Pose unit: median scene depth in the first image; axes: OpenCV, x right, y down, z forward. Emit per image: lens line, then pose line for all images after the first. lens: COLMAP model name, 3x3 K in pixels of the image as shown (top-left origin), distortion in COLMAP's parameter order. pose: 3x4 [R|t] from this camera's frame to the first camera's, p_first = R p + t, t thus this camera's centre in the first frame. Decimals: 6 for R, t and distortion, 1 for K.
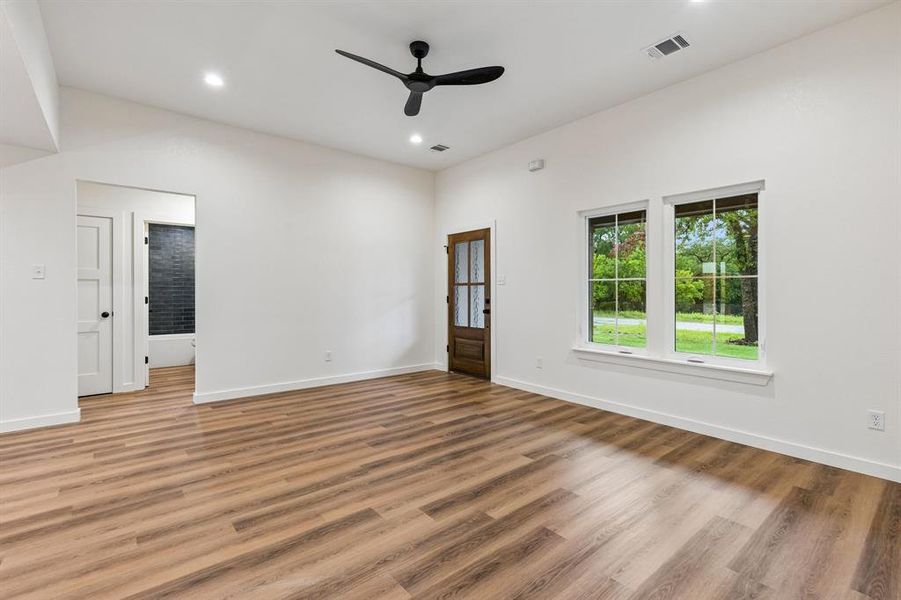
lens RADIAL K [[411.6, 0, 454.3], [0, 411.6, 295.7], [0, 0, 1]] dist [0.013286, 0.000262]
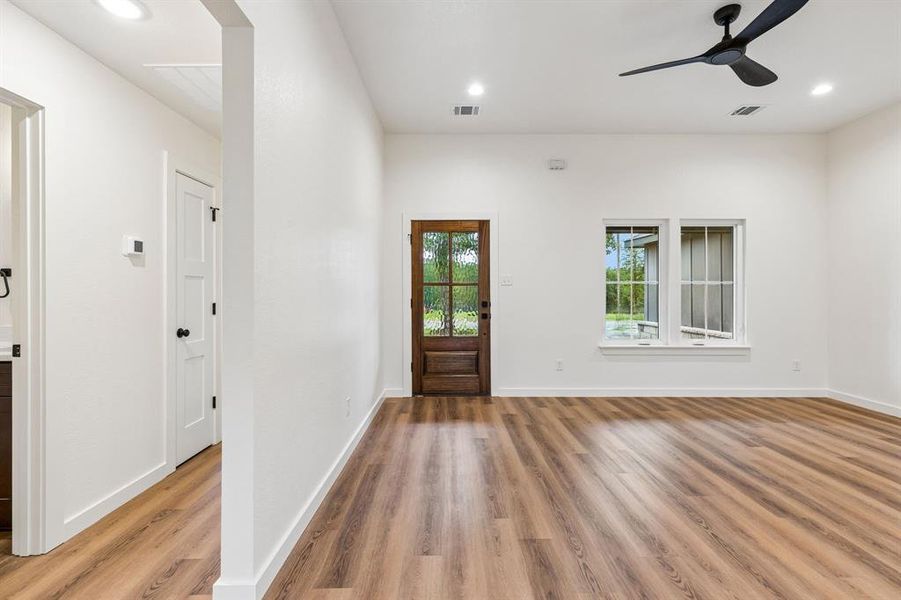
lens RADIAL K [[411.6, 0, 453.3], [0, 411.6, 297.3], [0, 0, 1]] dist [0.013286, 0.000262]
pose [[0.627827, -0.016303, 0.778182, -0.817766], [0.008265, 0.999864, 0.014280, -0.018945], [-0.778309, -0.002533, 0.627876, 0.650001]]
